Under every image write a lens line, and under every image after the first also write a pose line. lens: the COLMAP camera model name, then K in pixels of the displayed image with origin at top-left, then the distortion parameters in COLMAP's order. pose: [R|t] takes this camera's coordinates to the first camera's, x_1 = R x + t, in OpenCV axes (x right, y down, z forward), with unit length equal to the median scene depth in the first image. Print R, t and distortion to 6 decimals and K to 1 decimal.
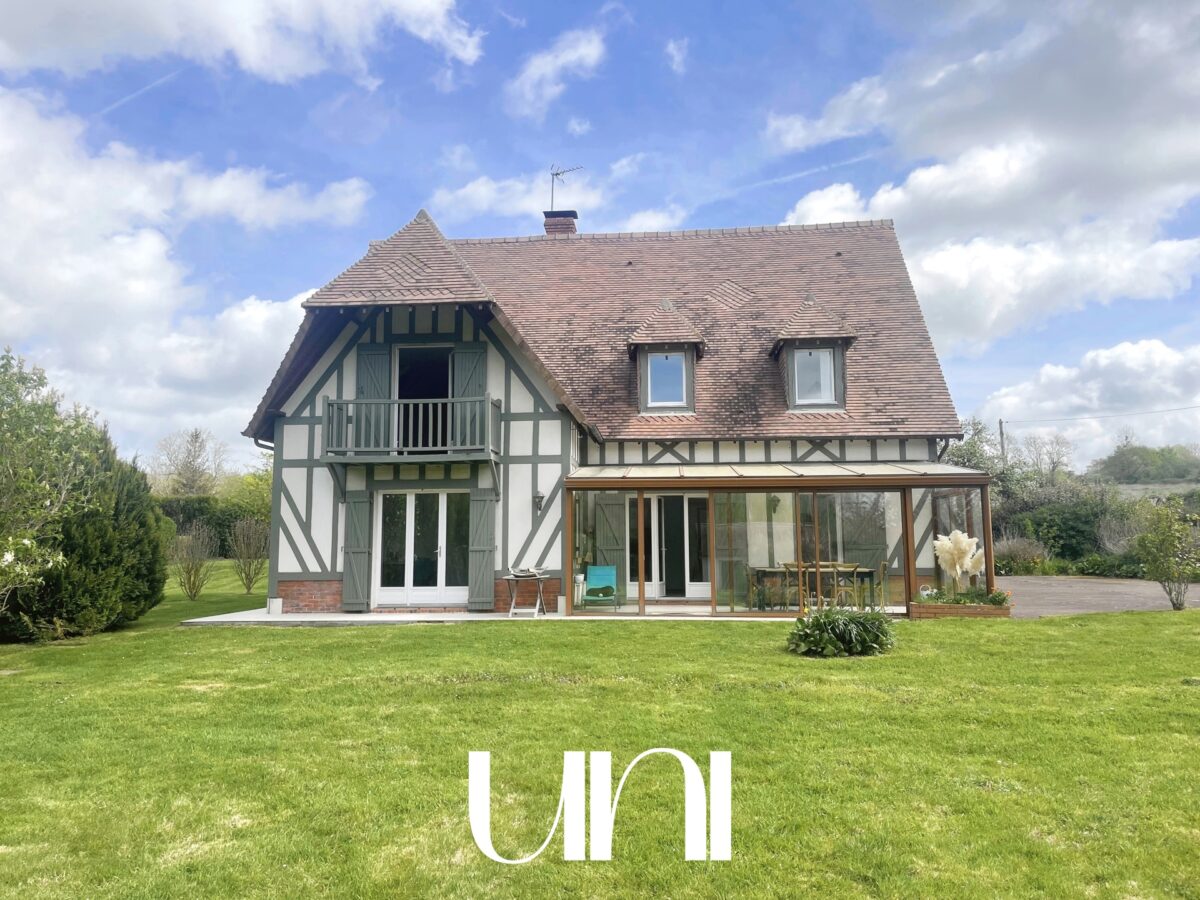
lens RADIAL K [[901.1, 0, 587.2], [0, 901.1, 445.3], [0, 0, 1]] dist [0.080712, -0.098555]
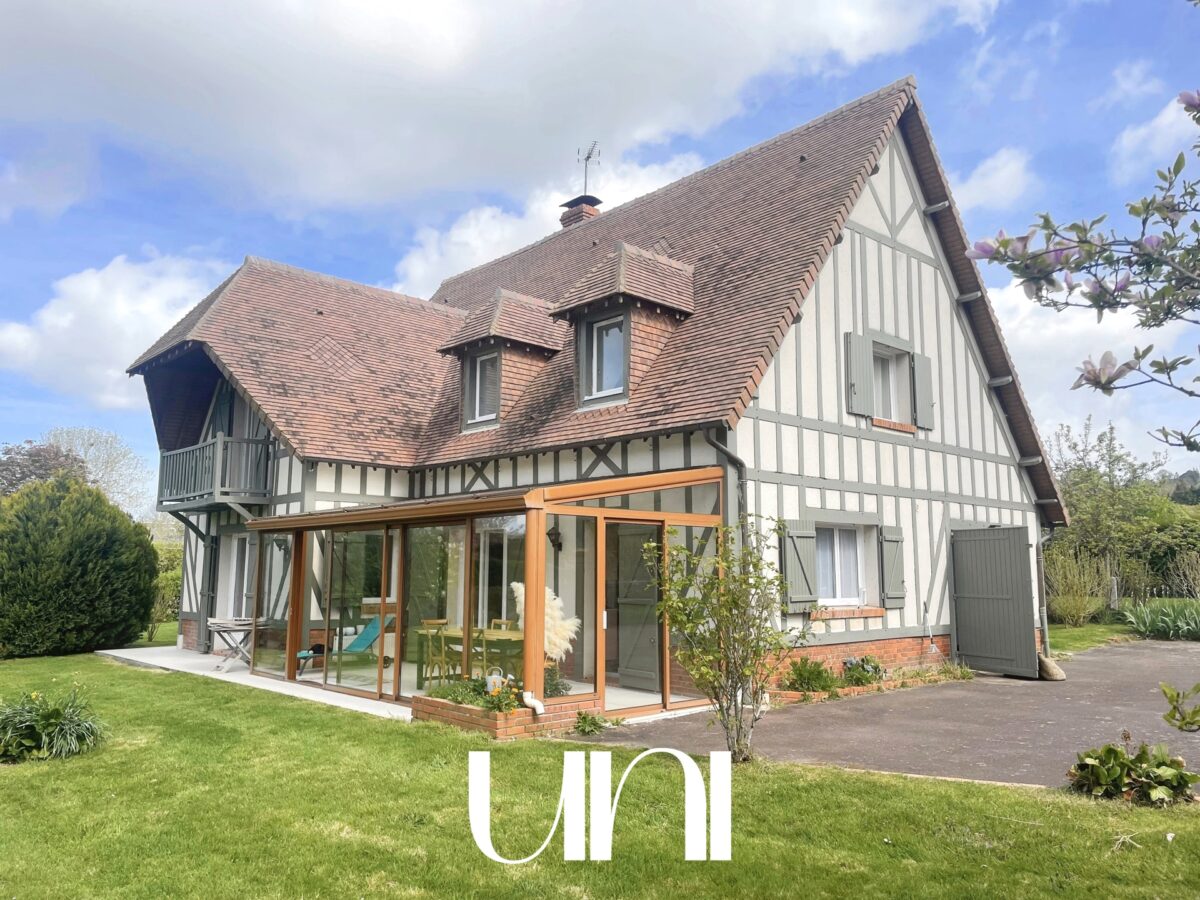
lens RADIAL K [[901.1, 0, 595.8], [0, 901.1, 450.2], [0, 0, 1]] dist [0.080712, -0.098555]
pose [[0.738091, -0.082929, -0.669585, 0.775150], [0.072330, 0.996424, -0.043679, 0.029190], [0.670813, -0.016191, 0.741450, 0.511032]]
